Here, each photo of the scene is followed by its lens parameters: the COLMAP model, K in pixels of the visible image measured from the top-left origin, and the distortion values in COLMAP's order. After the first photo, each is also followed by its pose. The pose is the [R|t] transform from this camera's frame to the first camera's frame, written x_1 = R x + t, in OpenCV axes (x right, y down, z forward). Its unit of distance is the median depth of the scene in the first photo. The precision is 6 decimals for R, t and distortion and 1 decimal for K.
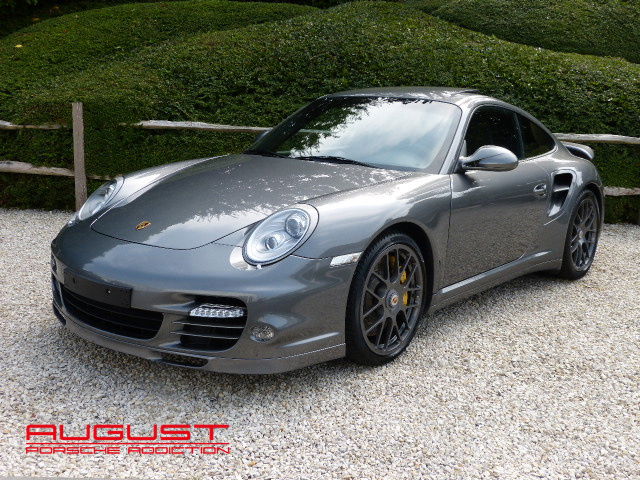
lens RADIAL K [[721.3, 0, 320.0], [0, 721.3, 240.0], [0, 0, 1]] dist [-0.009722, 0.019670]
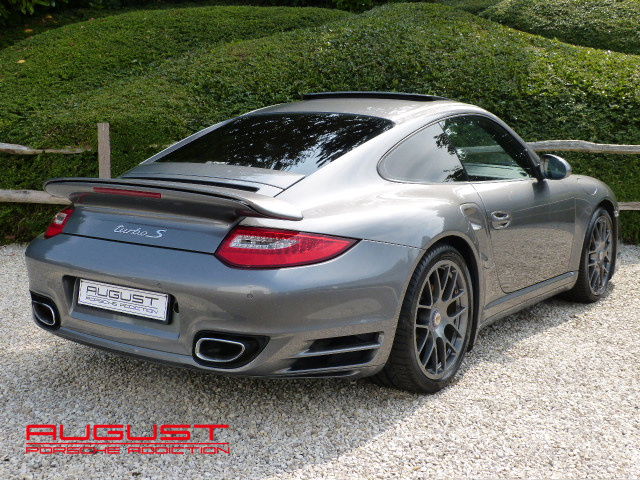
lens RADIAL K [[883.7, 0, 320.0], [0, 883.7, 240.0], [0, 0, 1]] dist [0.001117, 0.150709]
pose [[0.999668, -0.023328, 0.010963, -0.076791], [0.023891, 0.998236, -0.054356, 0.018330], [-0.009675, 0.054600, 0.998461, -0.082289]]
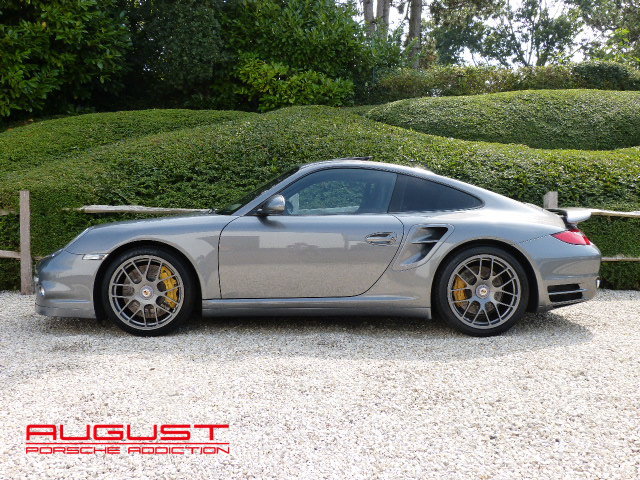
lens RADIAL K [[644.3, 0, 320.0], [0, 644.3, 240.0], [0, 0, 1]] dist [-0.040462, 0.002282]
pose [[0.999331, -0.029397, 0.021739, 0.081699], [0.032386, 0.987665, -0.153193, 0.042840], [-0.016968, 0.153795, 0.987957, 0.040187]]
